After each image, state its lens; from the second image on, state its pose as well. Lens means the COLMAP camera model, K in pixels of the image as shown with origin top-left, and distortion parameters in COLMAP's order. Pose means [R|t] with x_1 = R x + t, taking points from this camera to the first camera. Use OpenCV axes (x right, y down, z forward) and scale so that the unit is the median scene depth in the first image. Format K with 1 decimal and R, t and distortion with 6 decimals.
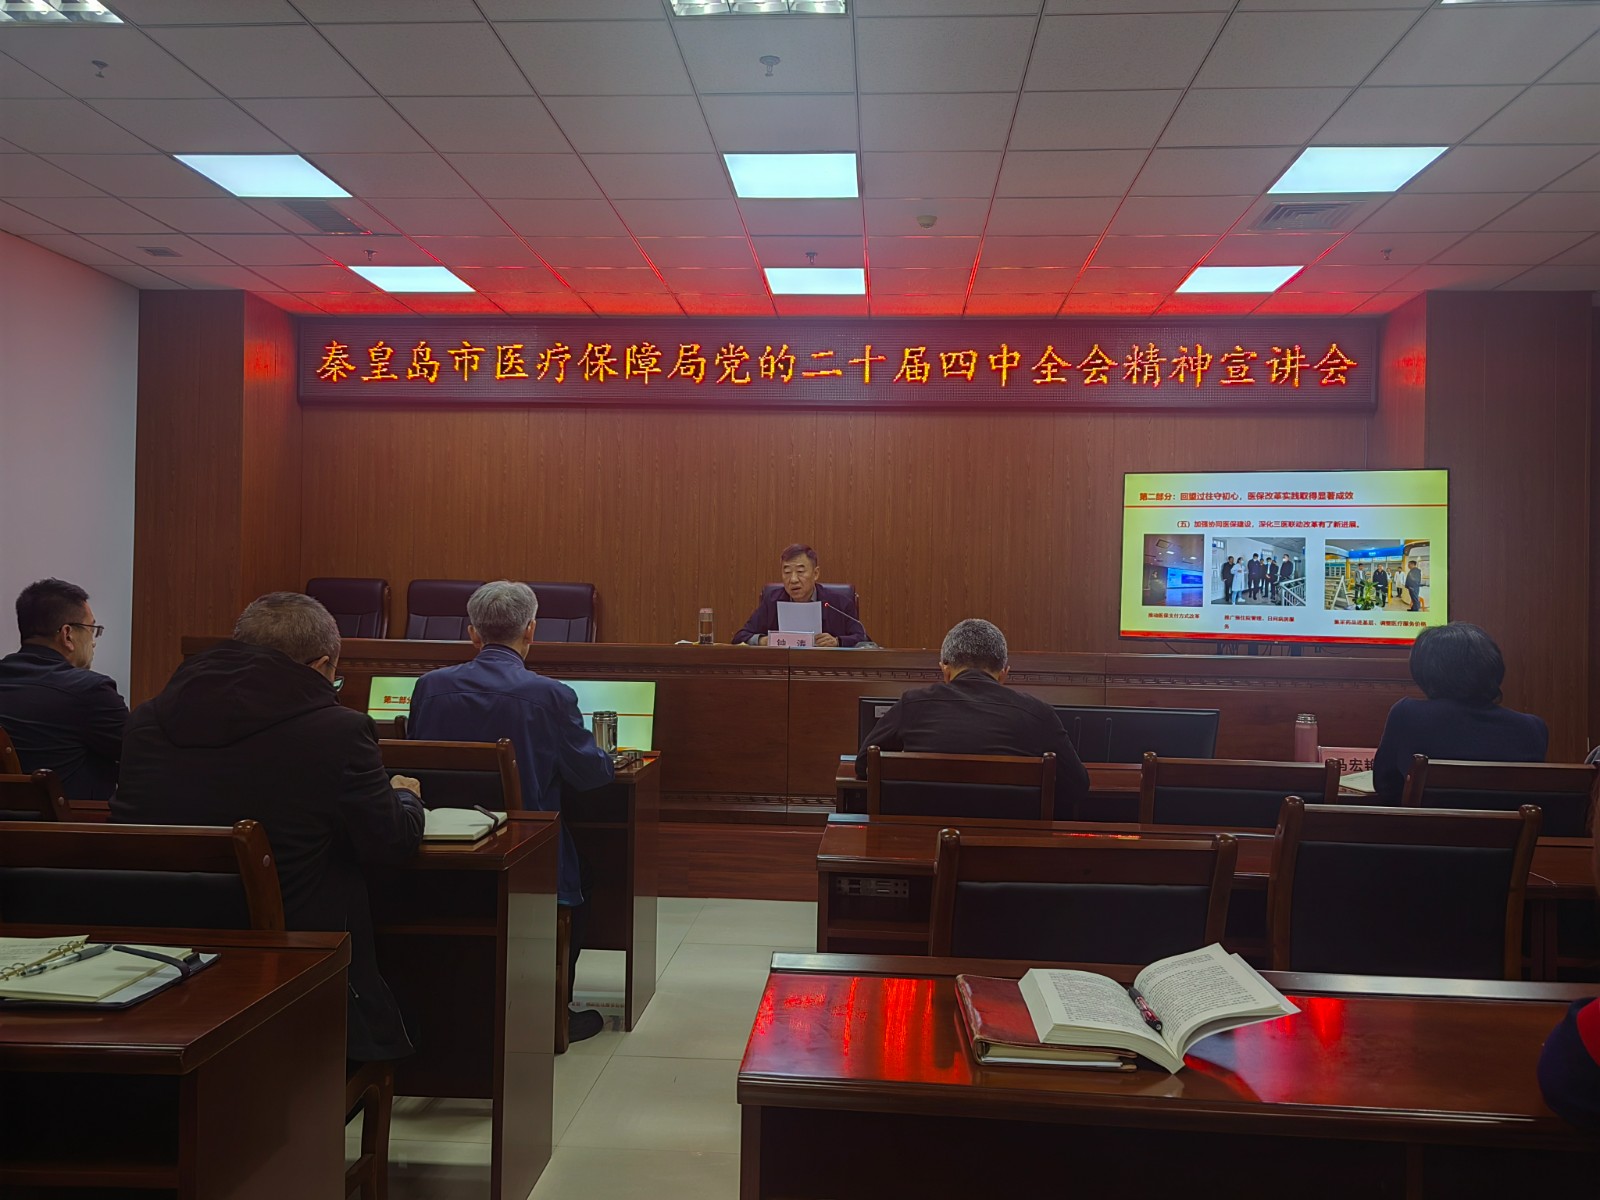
lens RADIAL K [[1268.1, 0, 800.0], [0, 1268.1, 600.0], [0, 0, 1]] dist [0.005612, 0.005217]
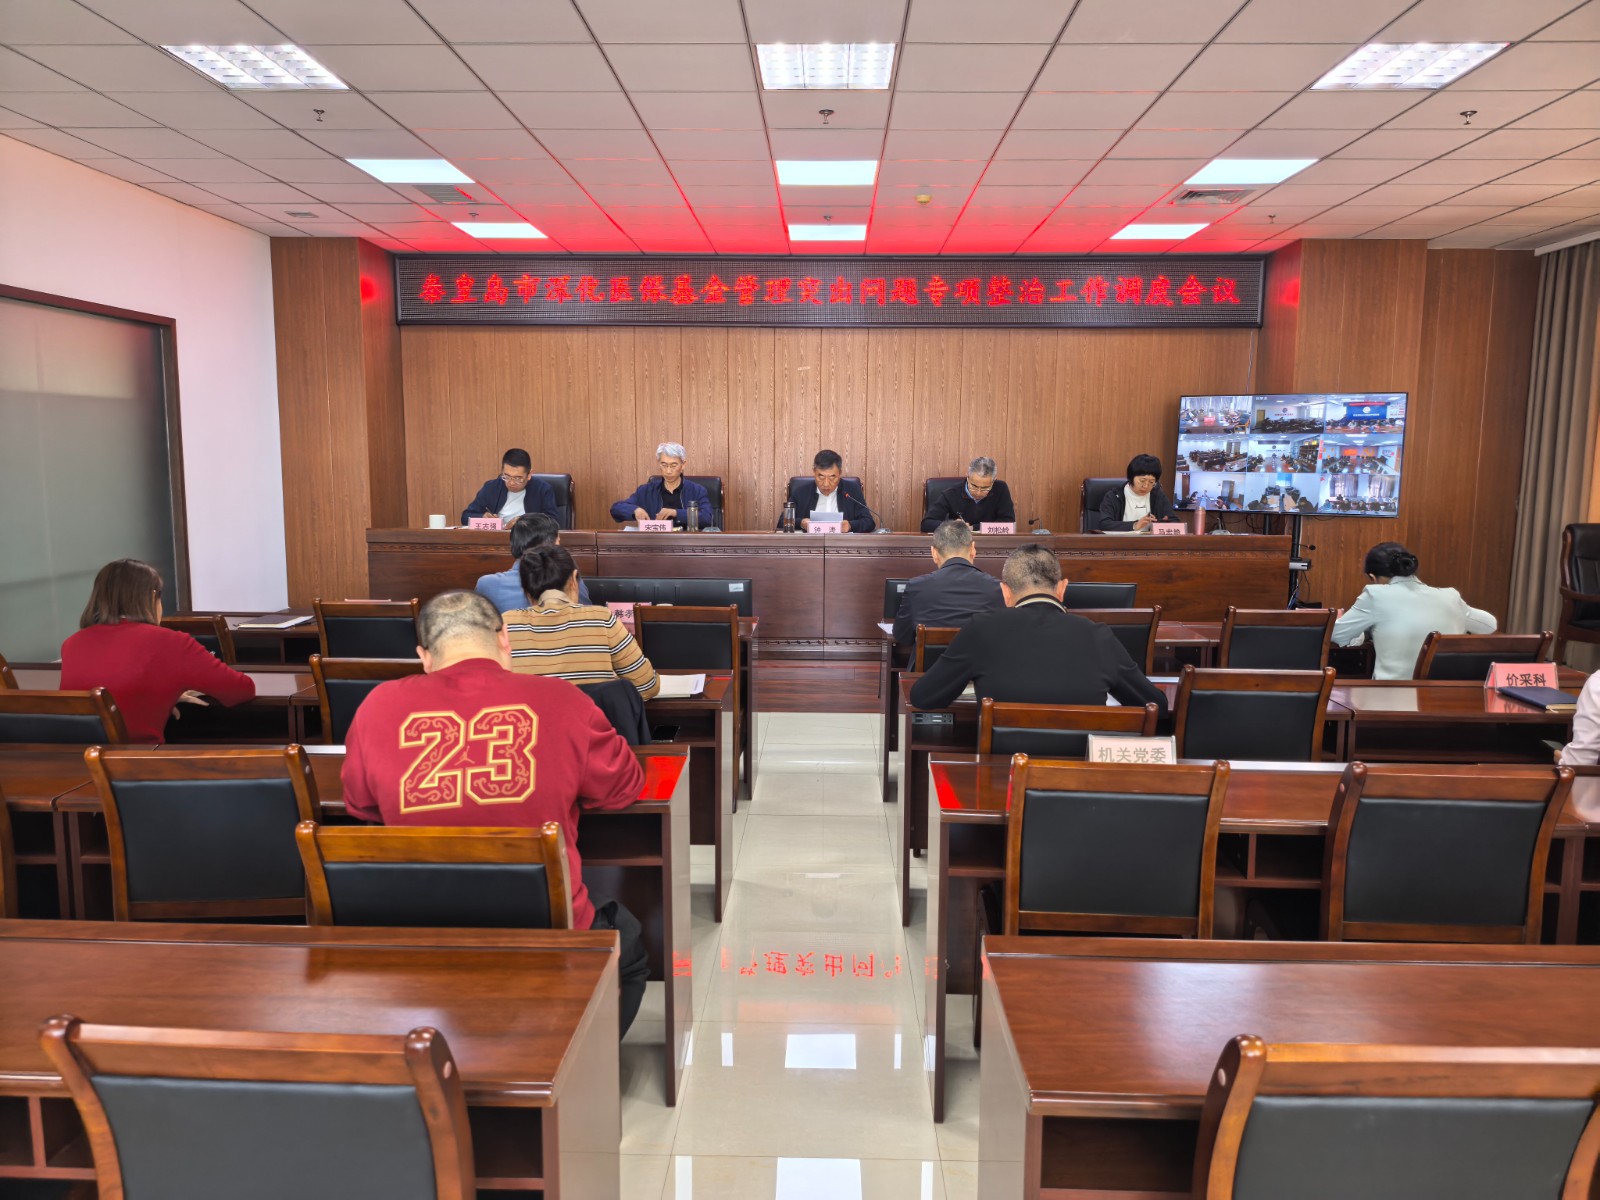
lens RADIAL K [[1126.6, 0, 796.5], [0, 1126.6, 587.6], [0, 0, 1]] dist [0.001003, 0.000700]
pose [[0.999138, -0.015307, 0.038597, -0.060904], [0.010201, 0.991568, 0.129187, -0.043572], [-0.040249, -0.128682, 0.990869, -0.139447]]
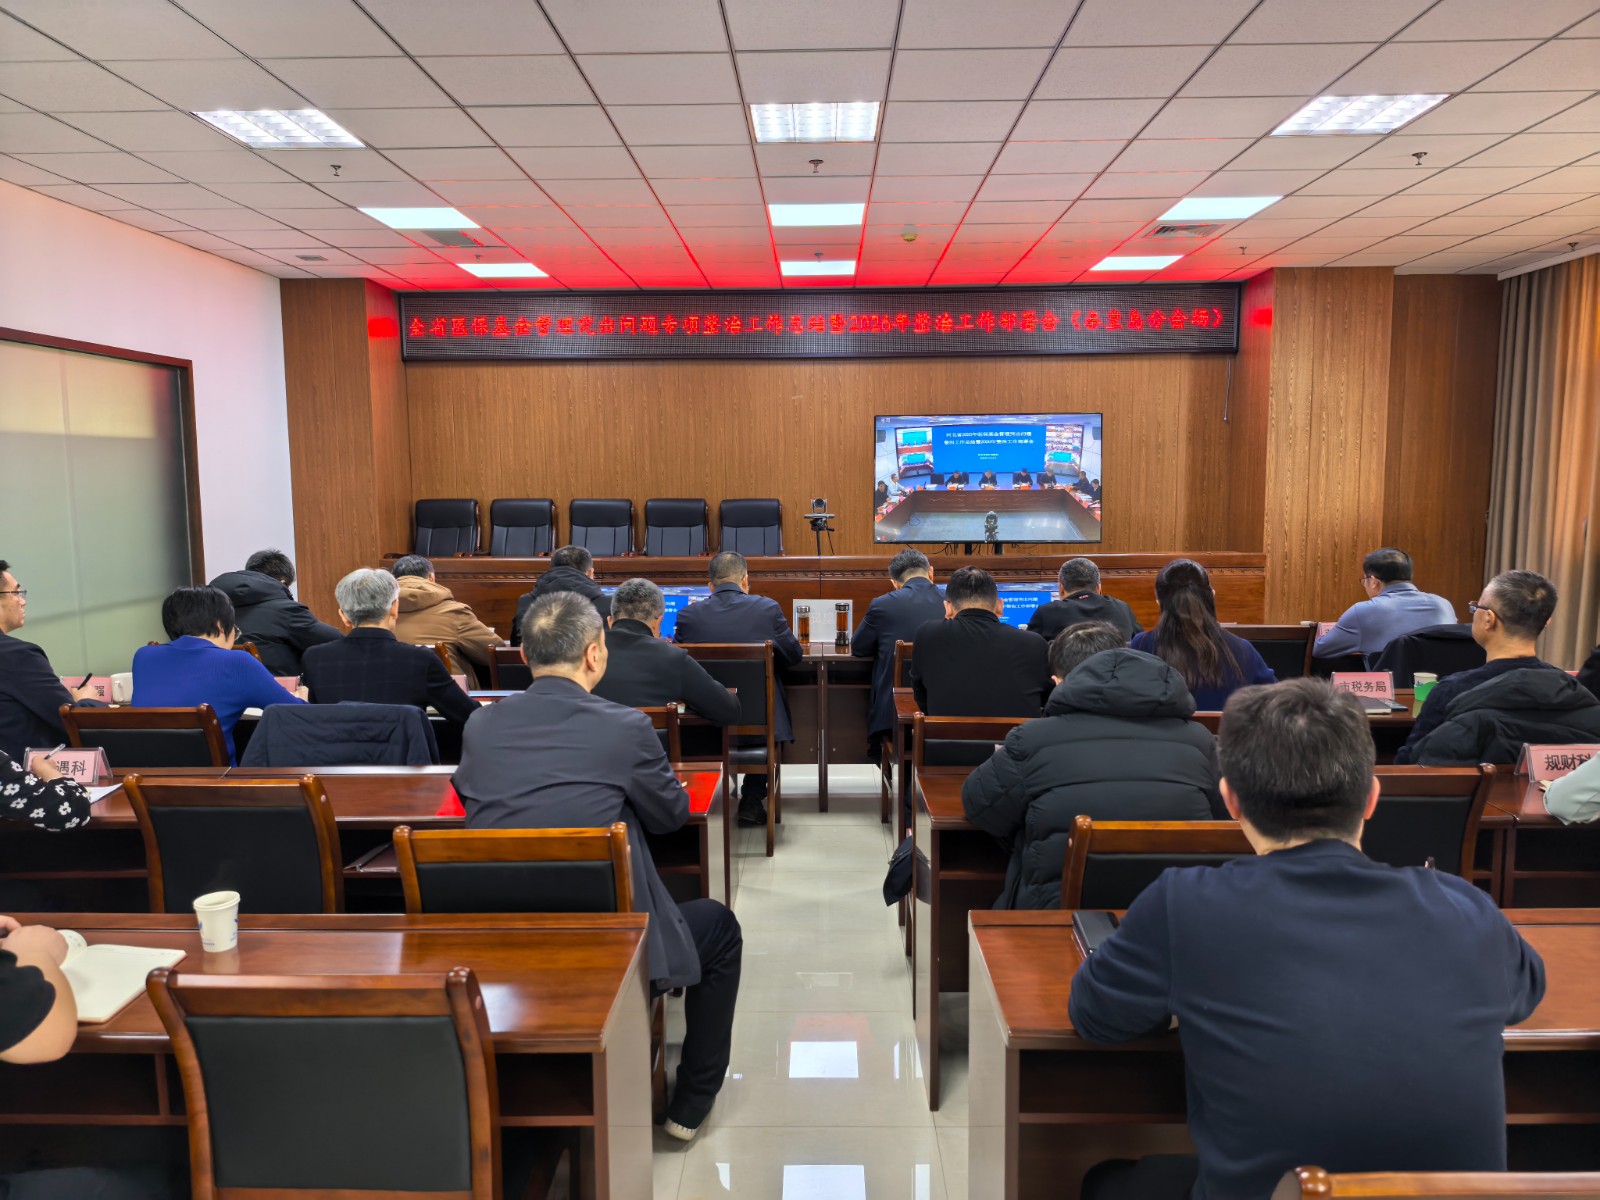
lens RADIAL K [[1121.0, 0, 800.0], [0, 1121.0, 600.0], [0, 0, 1]] dist [-0.001011, -0.001384]
pose [[0.998499, -0.029985, 0.045834, -0.063500], [0.024212, 0.992275, 0.121674, -0.049124], [-0.049128, -0.120382, 0.991511, -0.172896]]
